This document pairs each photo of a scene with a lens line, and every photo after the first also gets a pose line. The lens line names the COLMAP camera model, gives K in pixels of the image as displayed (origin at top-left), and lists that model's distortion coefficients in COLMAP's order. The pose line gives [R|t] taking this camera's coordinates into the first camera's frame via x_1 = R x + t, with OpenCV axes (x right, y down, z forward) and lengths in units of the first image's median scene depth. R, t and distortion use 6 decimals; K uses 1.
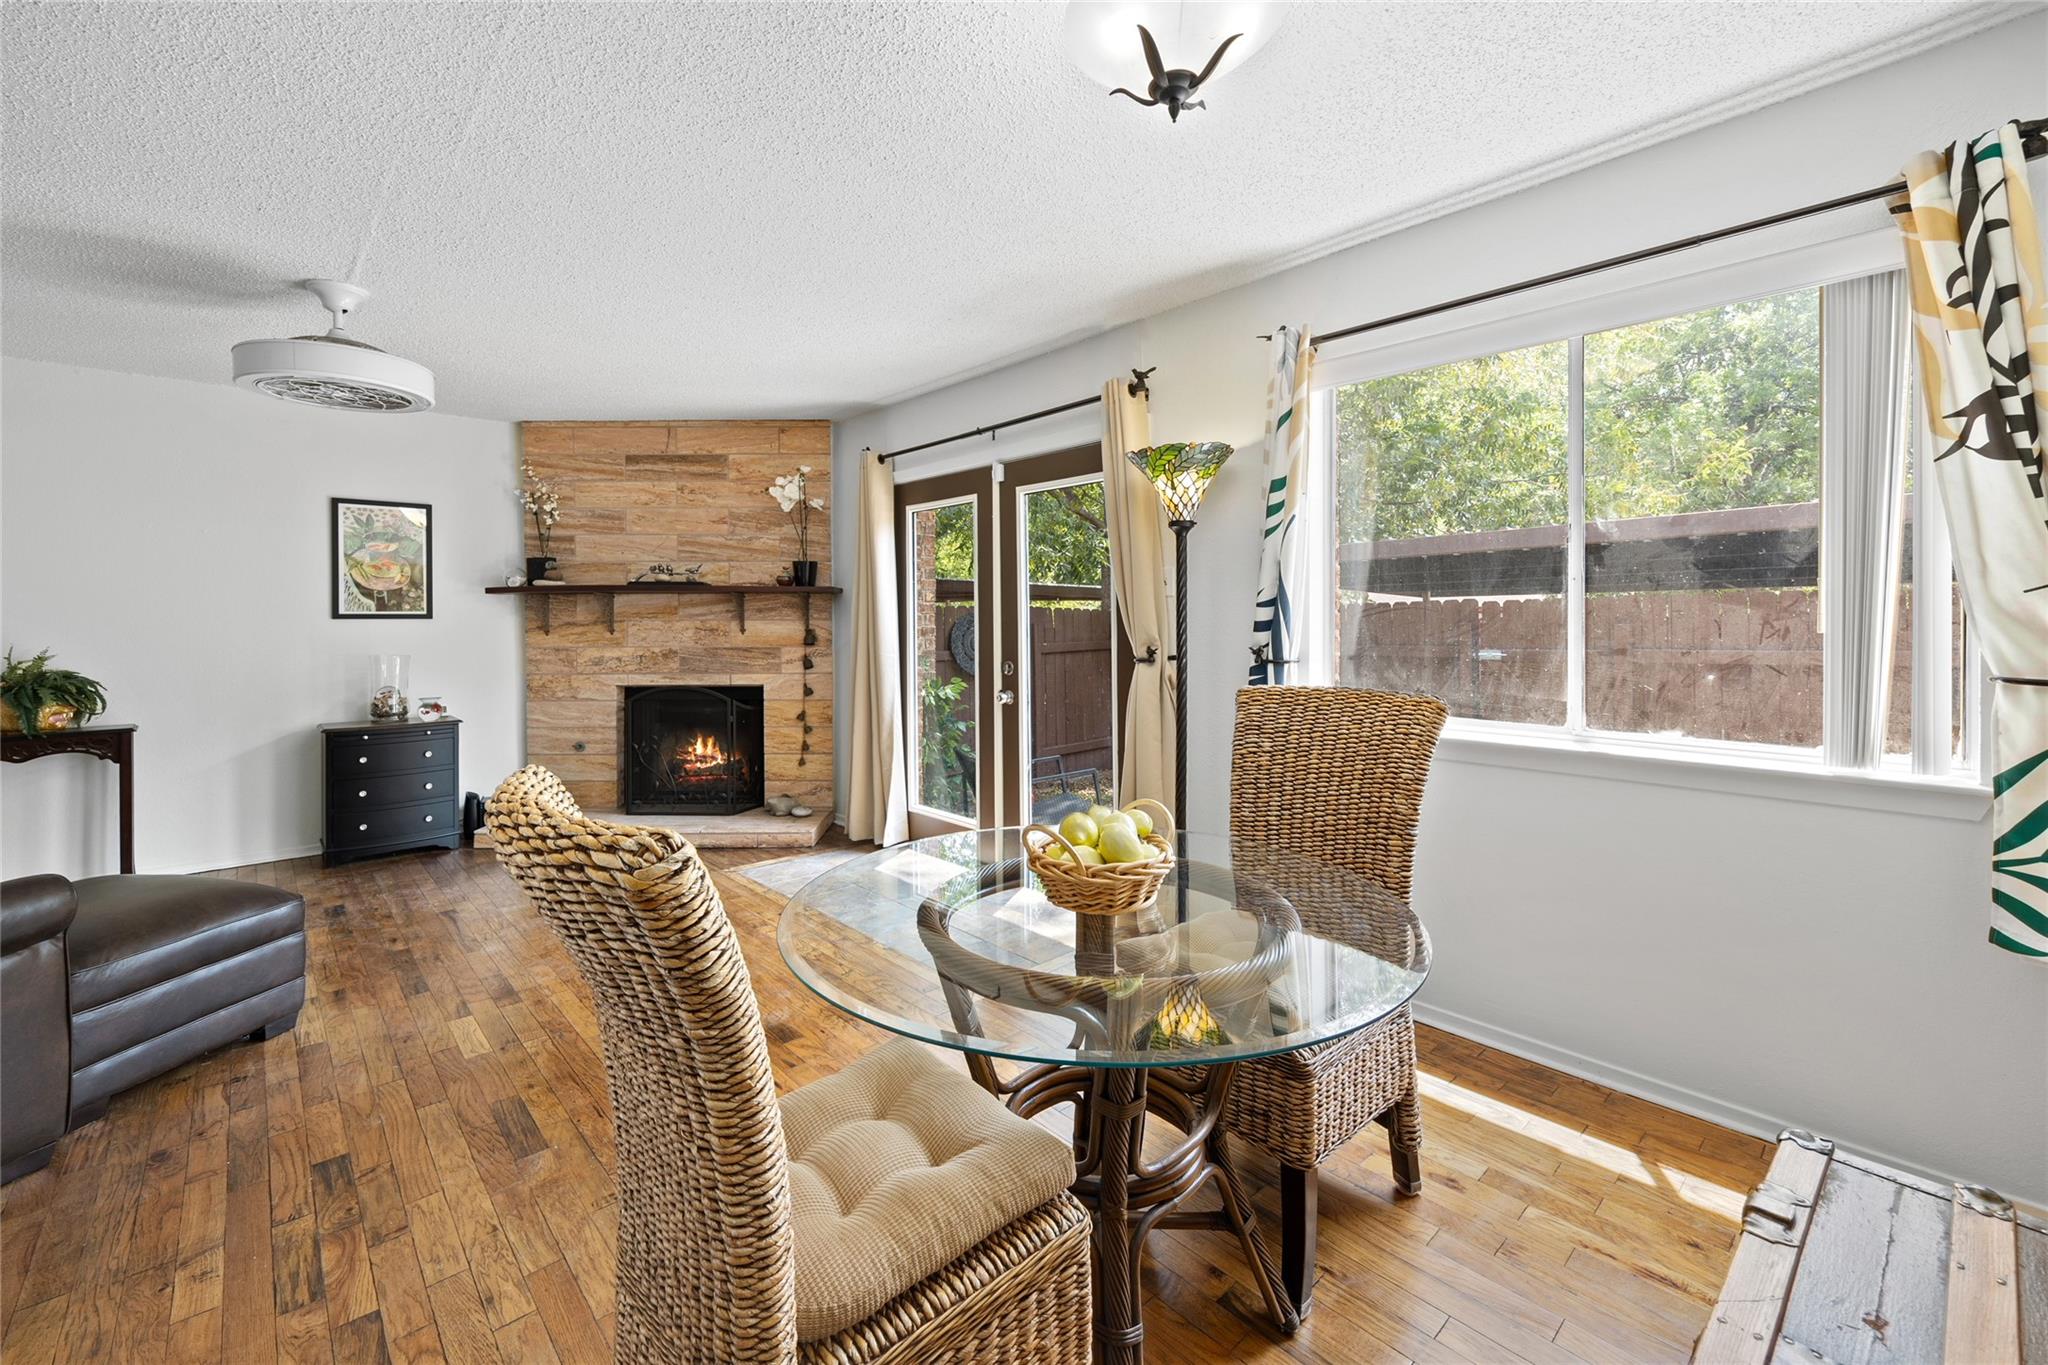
lens RADIAL K [[836.8, 0, 1028.8], [0, 836.8, 625.0], [0, 0, 1]] dist [0.002033, 0.000040]
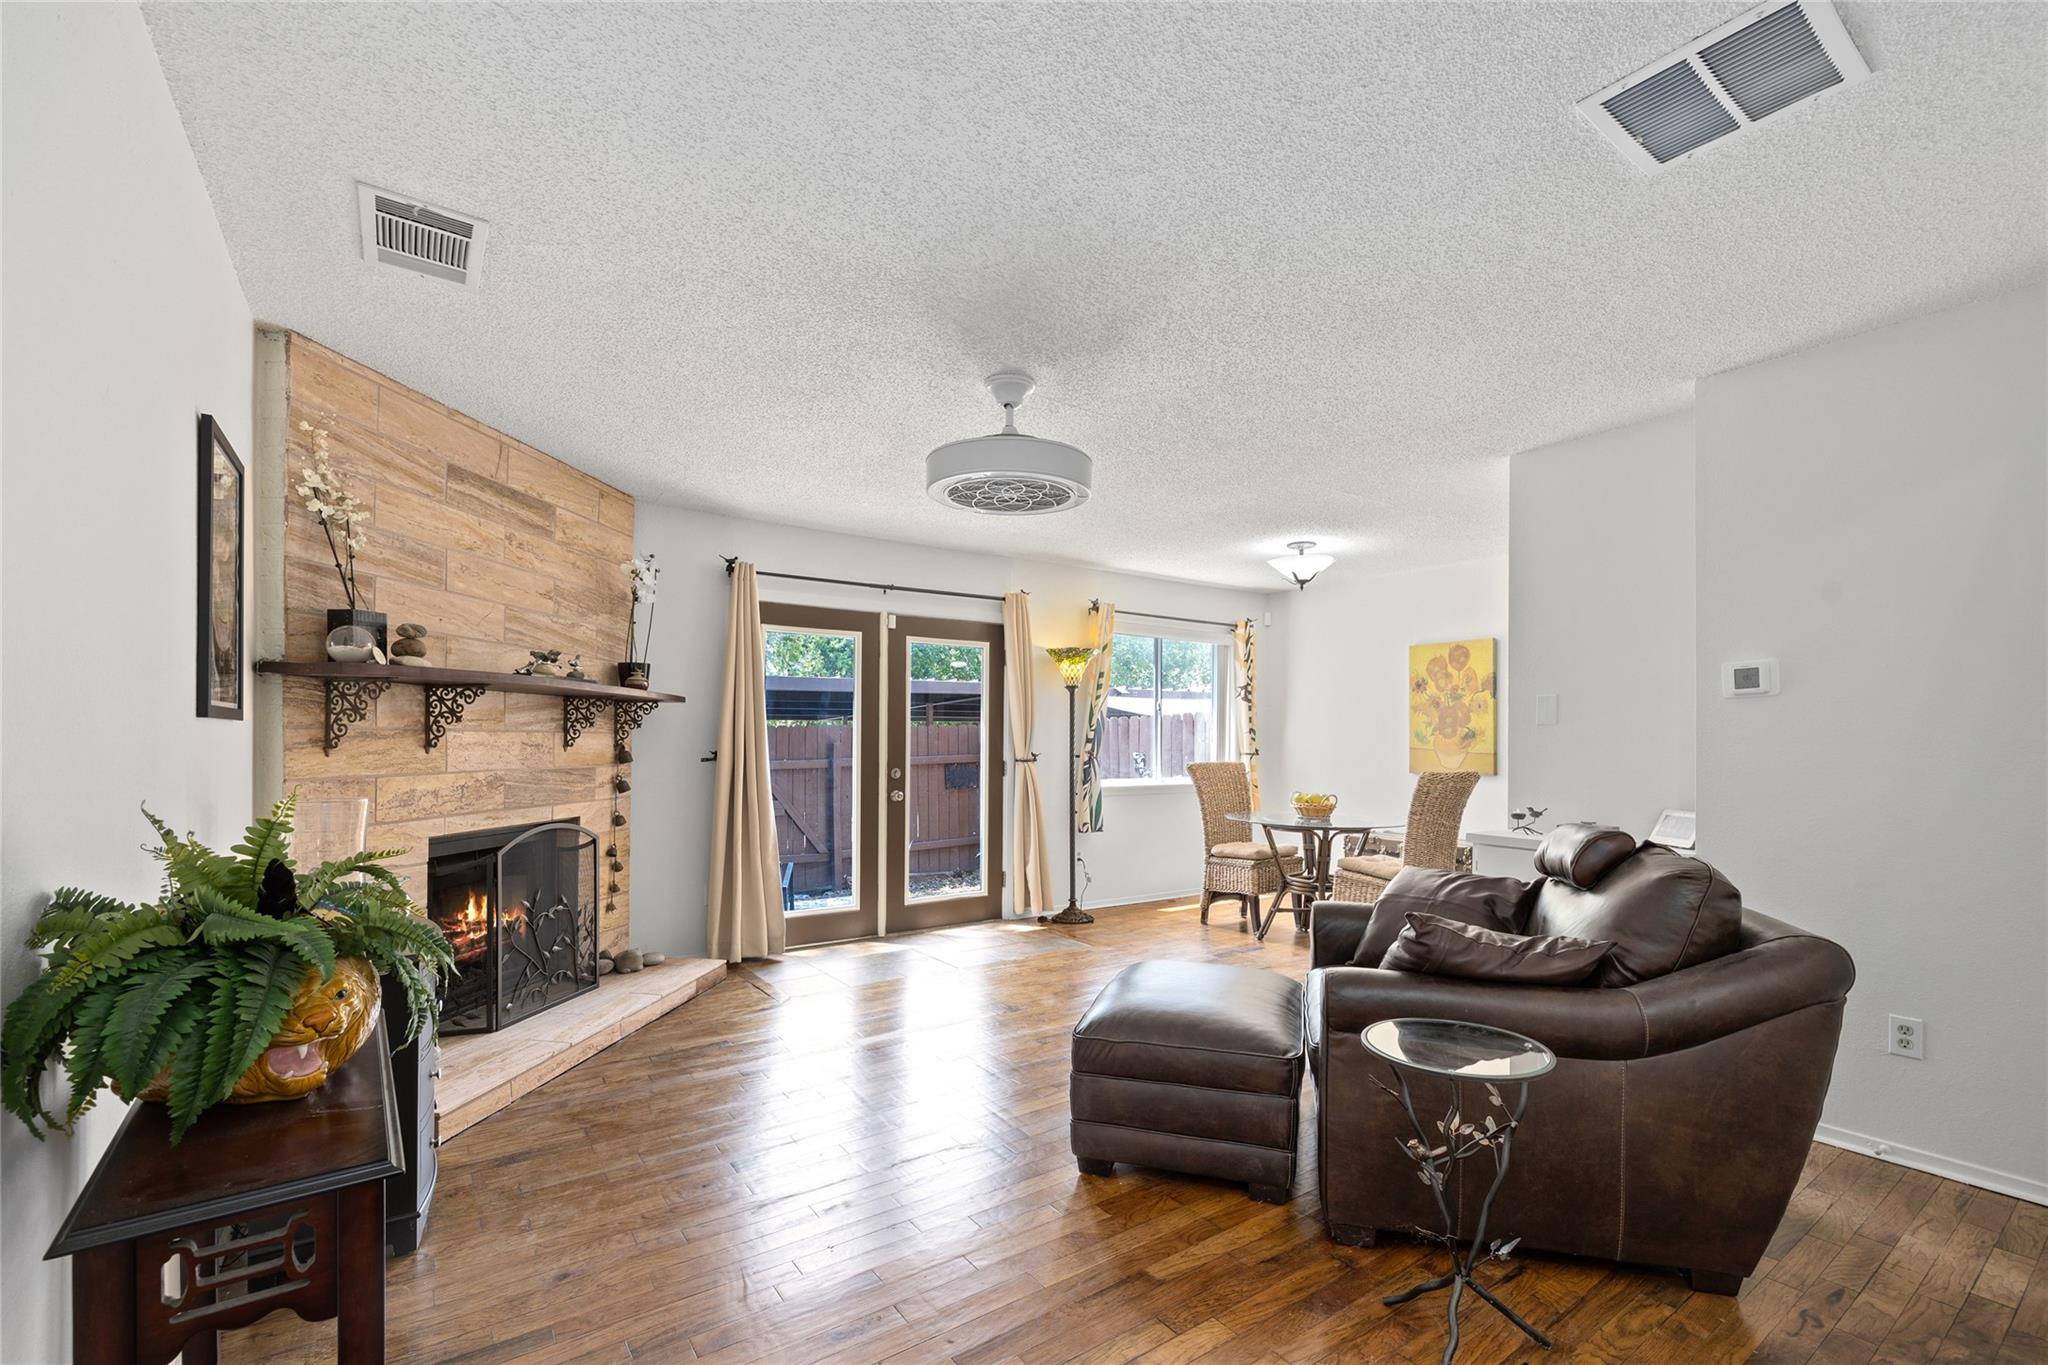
lens RADIAL K [[831.0, 0, 1039.2], [0, 831.0, 742.9], [0, 0, 1]] dist [0.000425, 0.000031]
pose [[0.150360, 0.002899, 0.988627, -1.022025], [0.000323, 0.999996, -0.002982, 0.005877], [-0.988631, 0.000767, 0.150359, 0.475812]]
